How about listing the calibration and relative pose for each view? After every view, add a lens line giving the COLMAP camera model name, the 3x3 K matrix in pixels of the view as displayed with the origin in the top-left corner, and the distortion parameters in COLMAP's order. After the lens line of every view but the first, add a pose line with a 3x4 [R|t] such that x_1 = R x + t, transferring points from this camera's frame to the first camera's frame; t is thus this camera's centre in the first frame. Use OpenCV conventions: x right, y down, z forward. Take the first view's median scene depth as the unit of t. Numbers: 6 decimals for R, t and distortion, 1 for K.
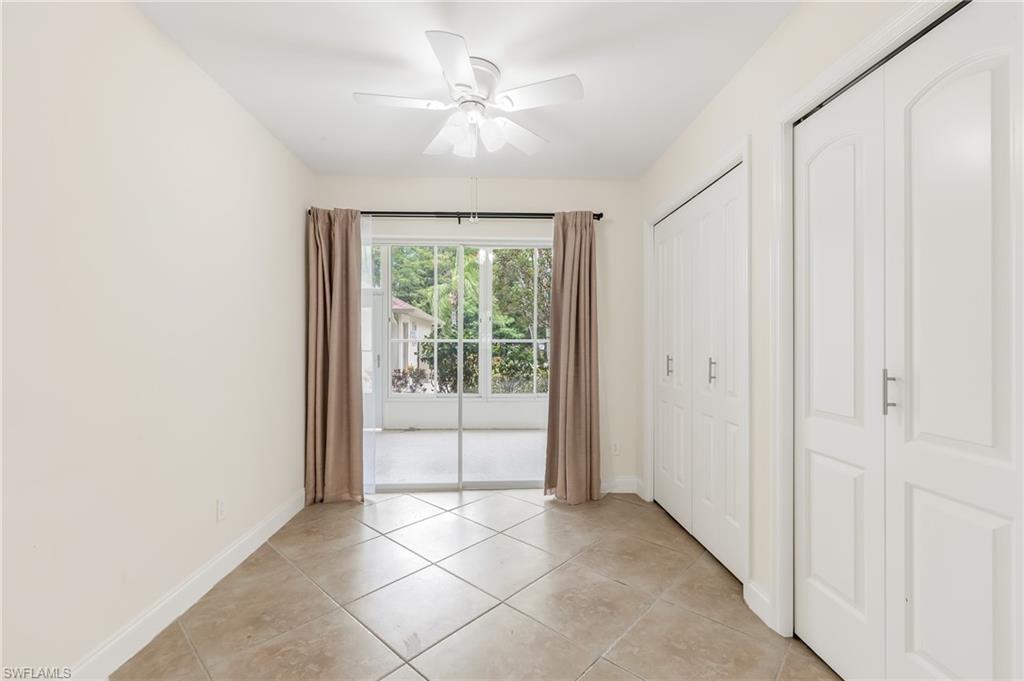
lens RADIAL K [[428.3, 0, 512.0], [0, 428.3, 340.5], [0, 0, 1]] dist [0.001055, 0.000093]
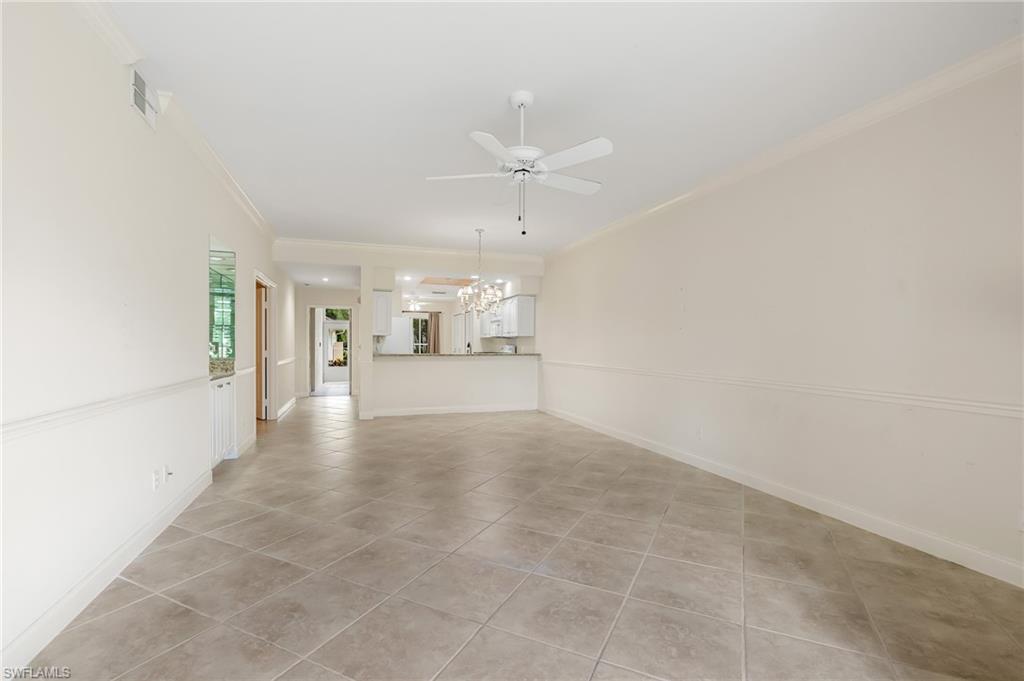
lens RADIAL K [[477.8, 0, 492.5], [0, 477.8, 338.1], [0, 0, 1]] dist [0.035629, -0.000075]
pose [[0.973824, -0.002389, 0.227291, -0.161230], [0.002837, 0.999995, -0.001646, -0.023890], [-0.227286, 0.002248, 0.973826, -1.676729]]
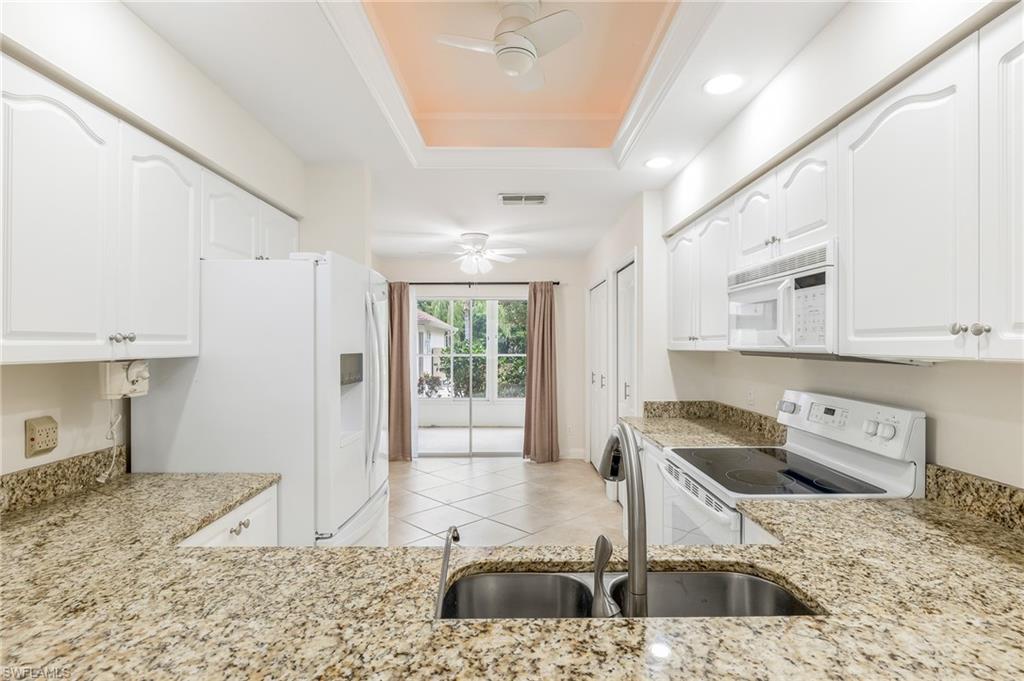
lens RADIAL K [[506.9, 0, 512.0], [0, 506.9, 340.5], [0, 0, 1]] dist [-0.001850, -0.000272]
pose [[0.998907, -0.002713, -0.046654, 0.062477], [0.002720, 0.999996, 0.000086, -0.039945], [0.046653, -0.000212, 0.998911, -0.448069]]
